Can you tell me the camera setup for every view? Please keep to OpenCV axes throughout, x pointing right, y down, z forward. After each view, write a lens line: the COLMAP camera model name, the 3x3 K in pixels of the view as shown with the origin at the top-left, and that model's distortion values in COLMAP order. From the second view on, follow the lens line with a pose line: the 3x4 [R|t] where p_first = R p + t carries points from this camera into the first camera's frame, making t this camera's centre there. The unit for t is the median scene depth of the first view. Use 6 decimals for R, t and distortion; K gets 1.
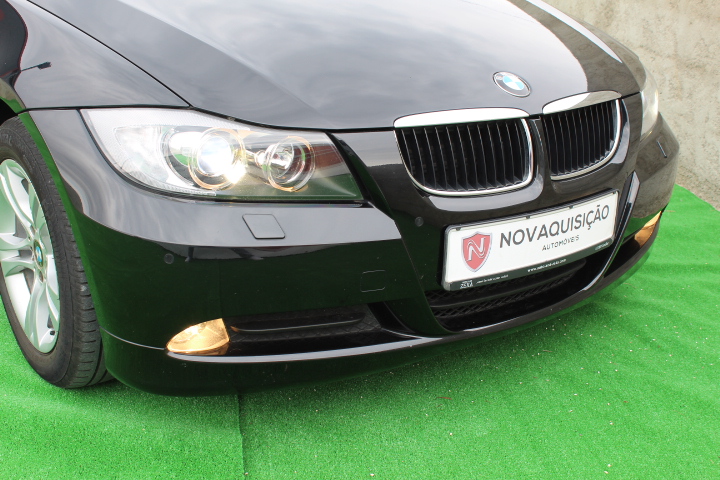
lens RADIAL K [[900.2, 0, 360.0], [0, 900.2, 240.0], [0, 0, 1]] dist [-0.069994, 0.093870]
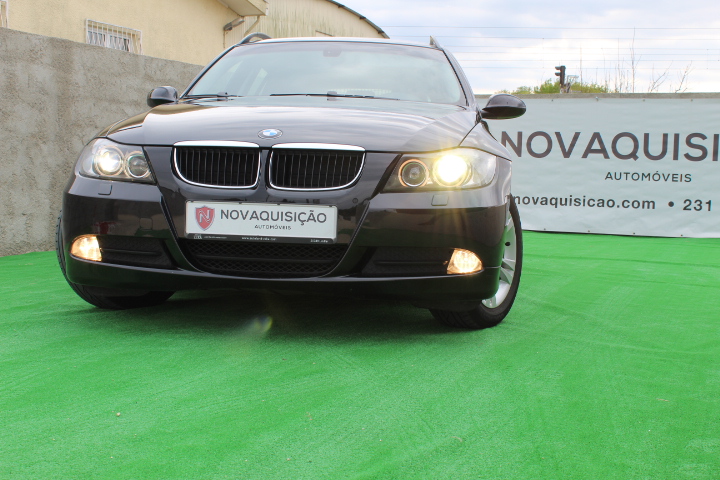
lens RADIAL K [[900.2, 0, 360.0], [0, 900.2, 240.0], [0, 0, 1]] dist [-0.069994, 0.093870]
pose [[0.743258, 0.031992, -0.668239, 1.468807], [-0.234255, 0.948066, -0.215165, 0.345880], [0.626651, 0.316462, 0.712152, -0.019895]]
